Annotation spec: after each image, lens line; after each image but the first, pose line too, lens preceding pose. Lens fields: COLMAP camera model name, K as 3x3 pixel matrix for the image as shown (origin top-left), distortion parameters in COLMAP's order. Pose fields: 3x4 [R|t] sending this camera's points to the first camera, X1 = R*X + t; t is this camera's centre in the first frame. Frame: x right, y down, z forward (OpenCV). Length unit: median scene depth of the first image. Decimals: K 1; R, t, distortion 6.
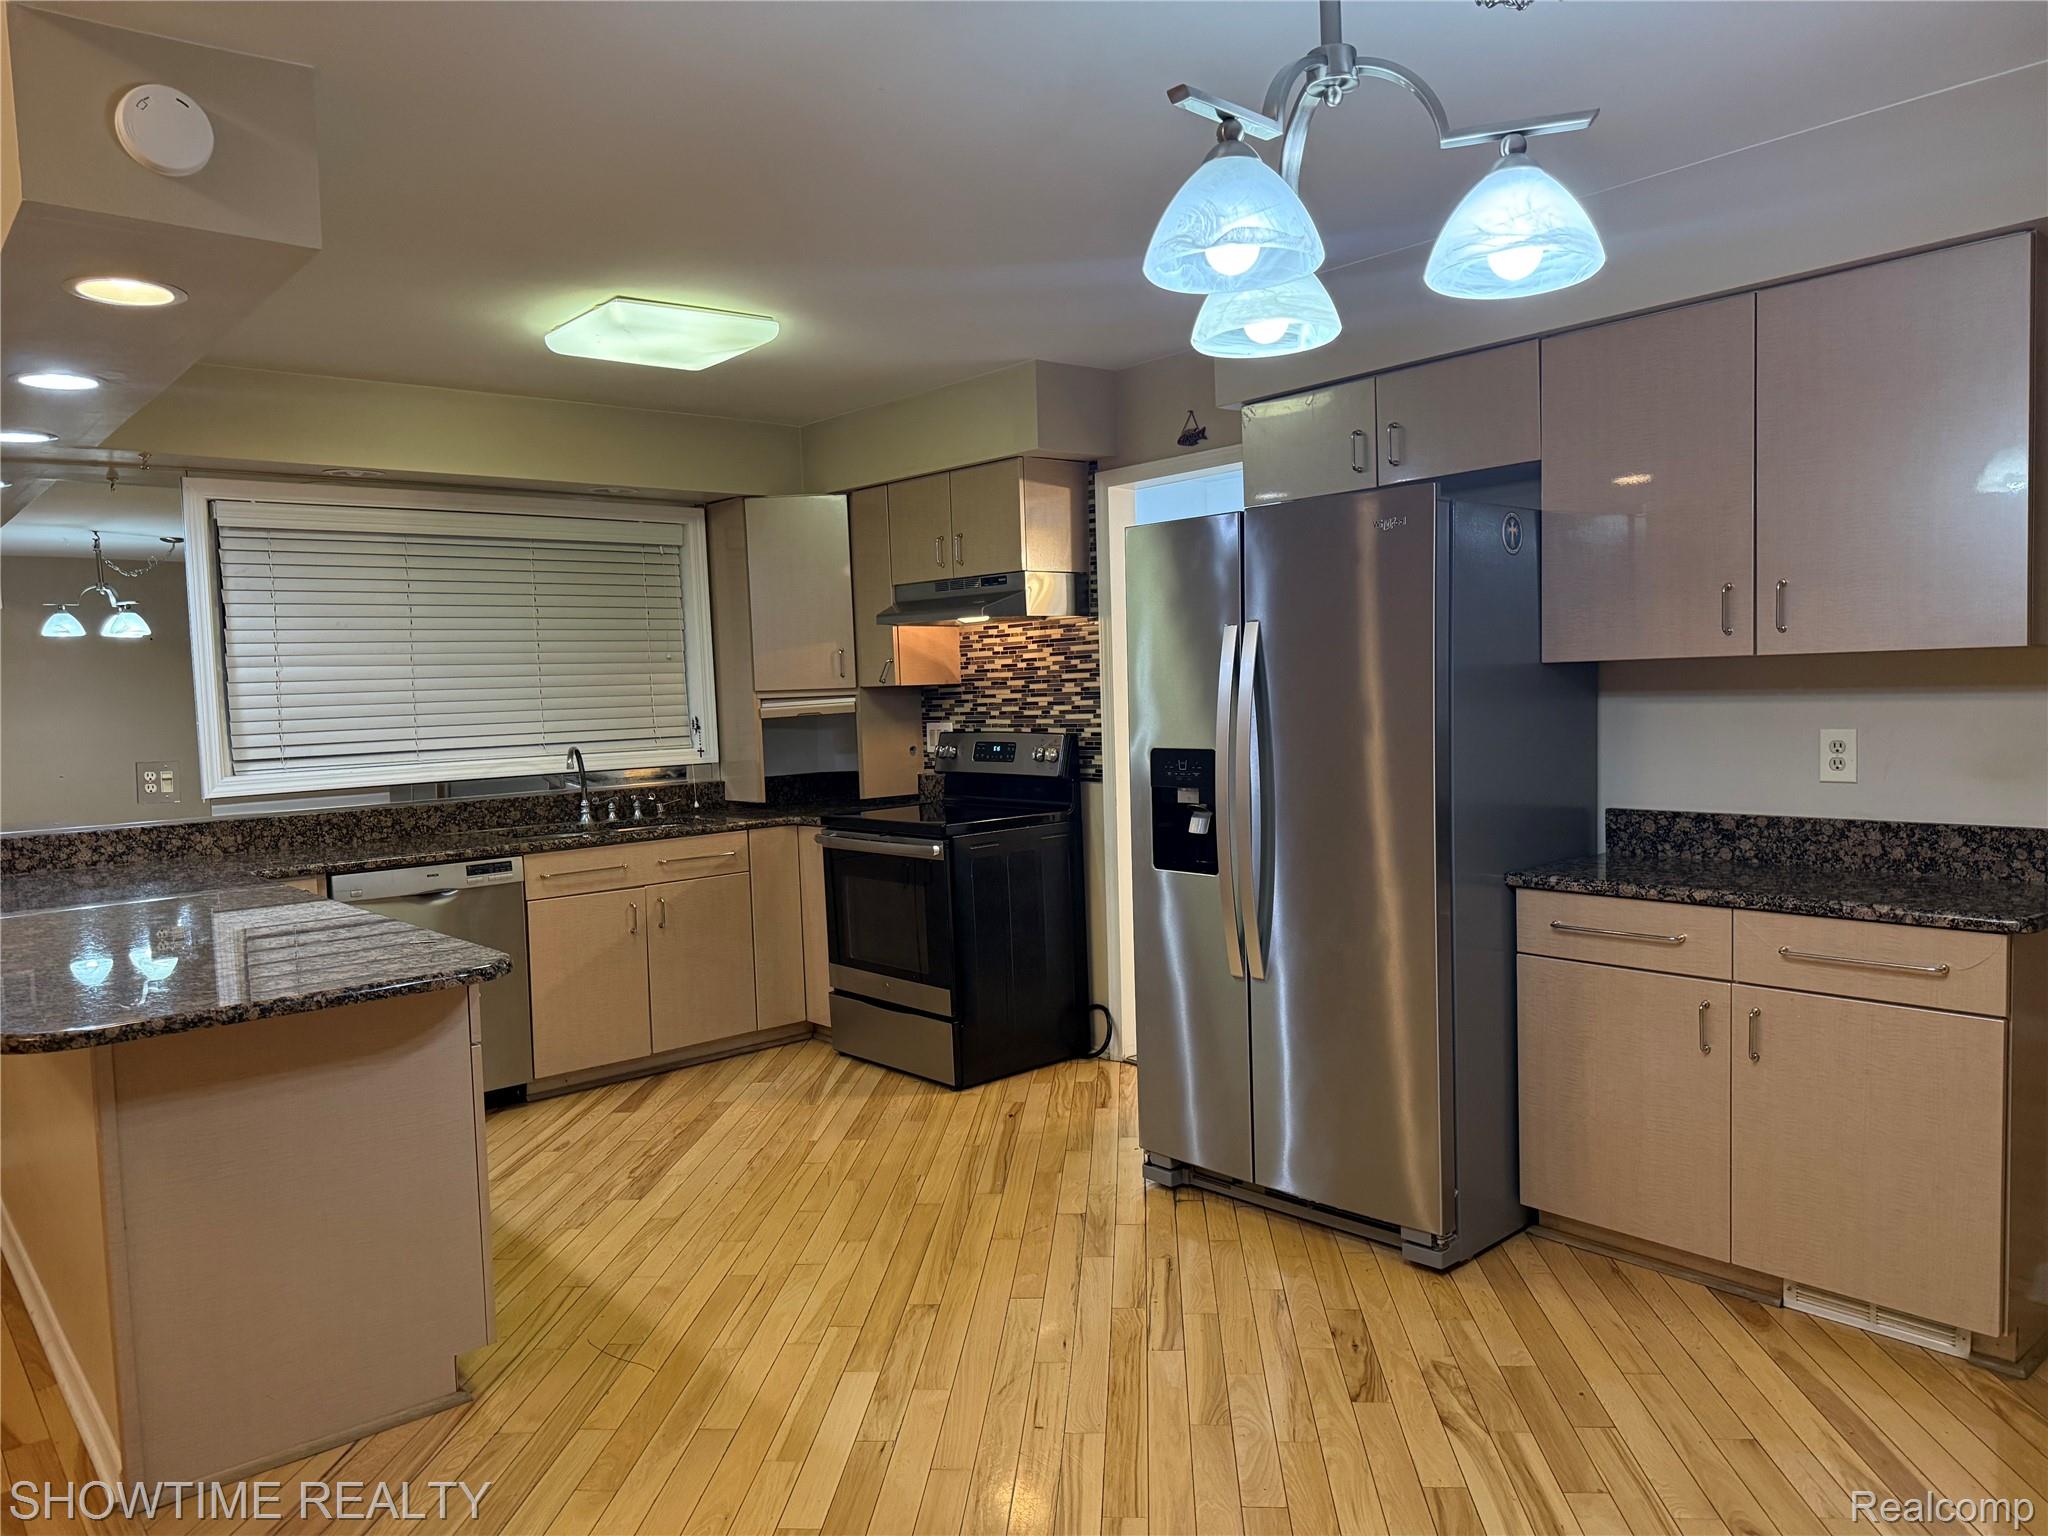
lens RADIAL K [[1431.6, 0, 1021.7], [0, 1431.6, 789.6], [0, 0, 1]] dist [0.143051, -0.208698]
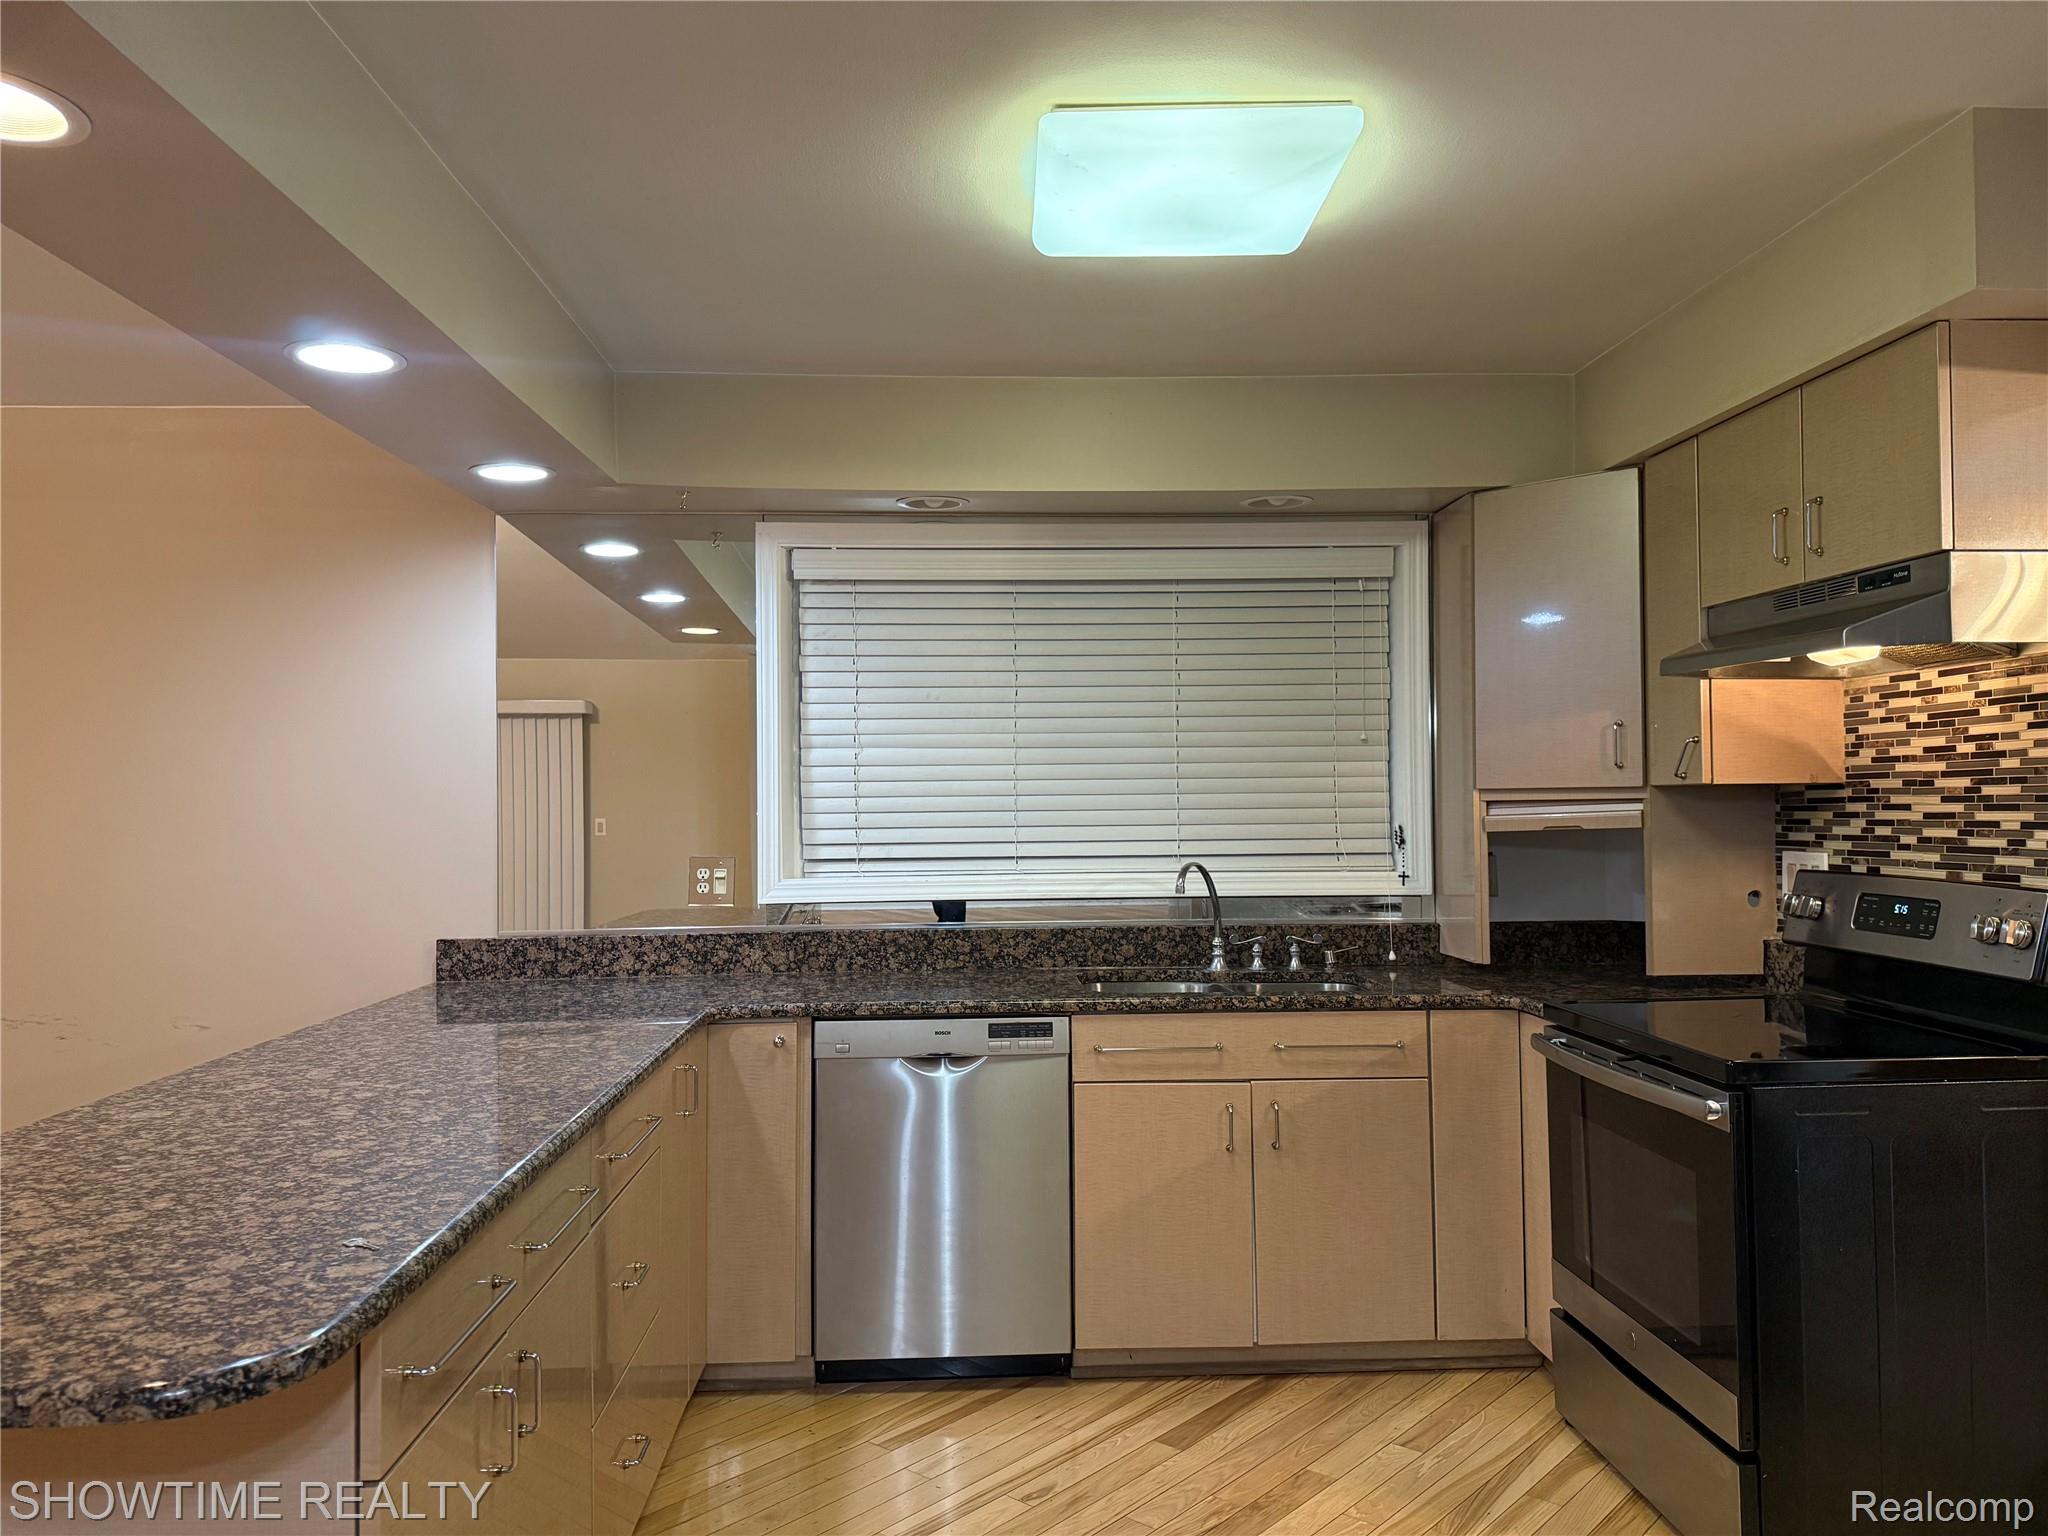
lens RADIAL K [[1431.6, 0, 1021.7], [0, 1431.6, 789.6], [0, 0, 1]] dist [0.143051, -0.208698]
pose [[0.792243, 0.022197, -0.609802, 0.052077], [-0.064043, 0.996844, -0.046918, -0.026455], [0.606836, 0.076224, 0.791164, 0.388267]]
